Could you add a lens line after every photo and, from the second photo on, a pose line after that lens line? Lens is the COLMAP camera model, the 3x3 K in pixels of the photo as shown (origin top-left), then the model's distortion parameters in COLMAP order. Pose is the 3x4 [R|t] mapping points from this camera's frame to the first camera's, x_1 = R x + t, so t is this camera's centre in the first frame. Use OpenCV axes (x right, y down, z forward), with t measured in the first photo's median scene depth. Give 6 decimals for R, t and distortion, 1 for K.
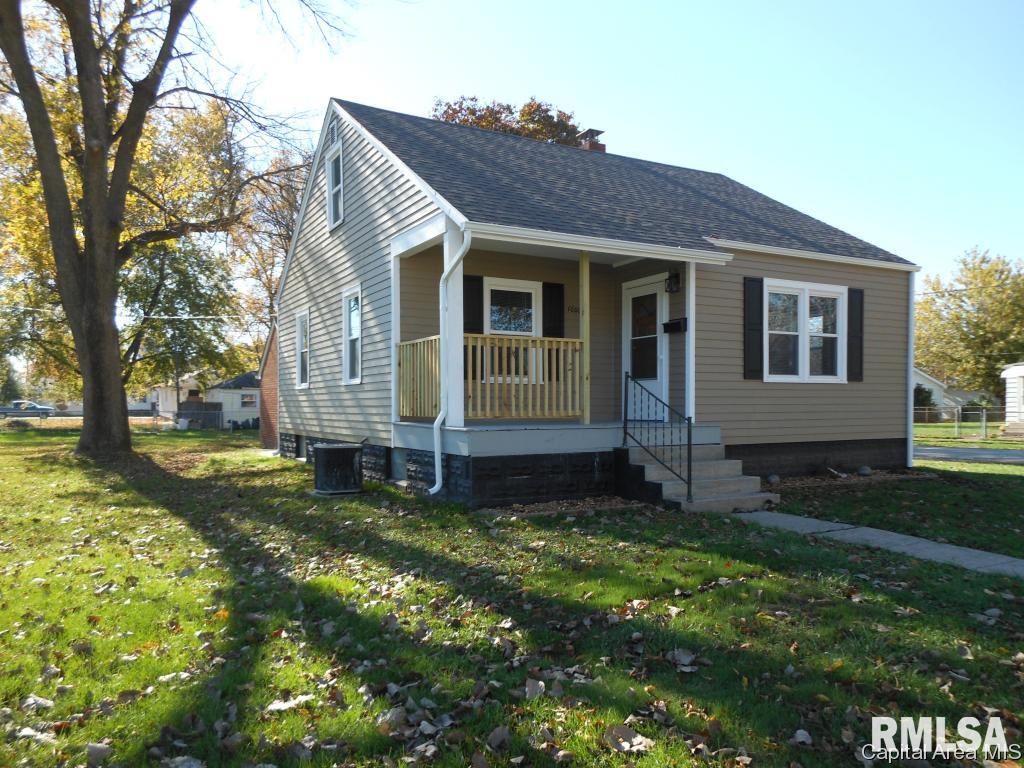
lens RADIAL K [[758.1, 0, 510.3], [0, 758.1, 413.1], [0, 0, 1]] dist [0.037554, -0.003888]
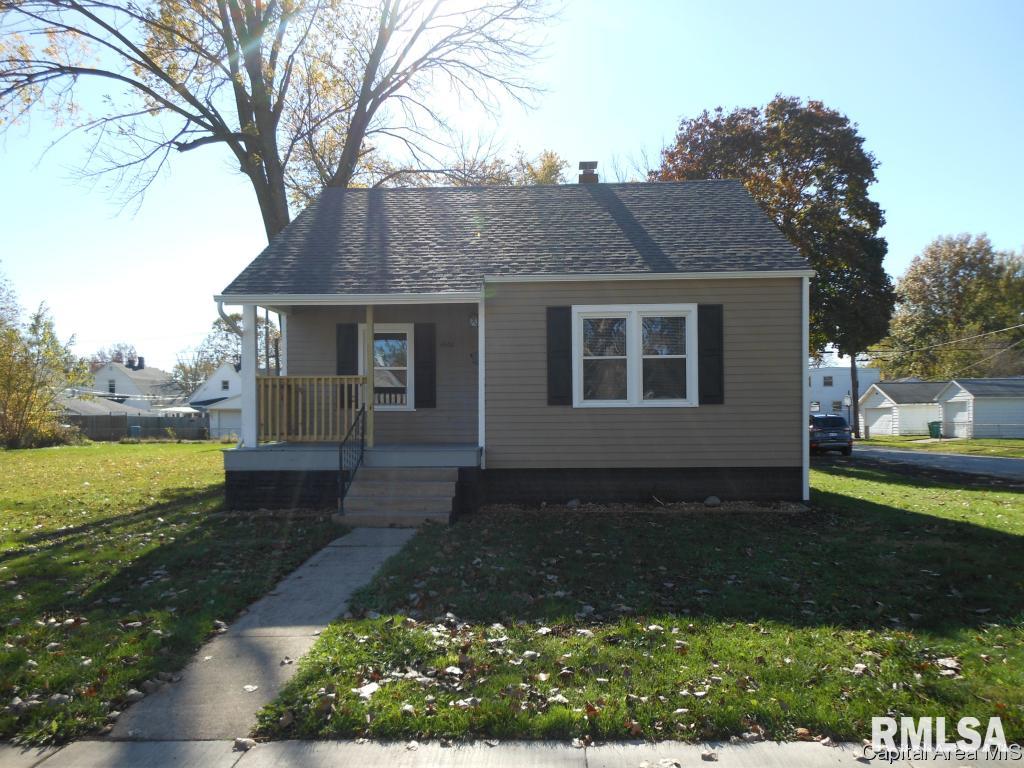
lens RADIAL K [[758.1, 0, 510.3], [0, 758.1, 413.1], [0, 0, 1]] dist [0.037554, -0.003888]
pose [[0.845953, -0.005603, -0.533228, 0.767641], [-0.002929, 0.999881, -0.015153, -0.017067], [0.533250, 0.014380, 0.845836, 0.095799]]
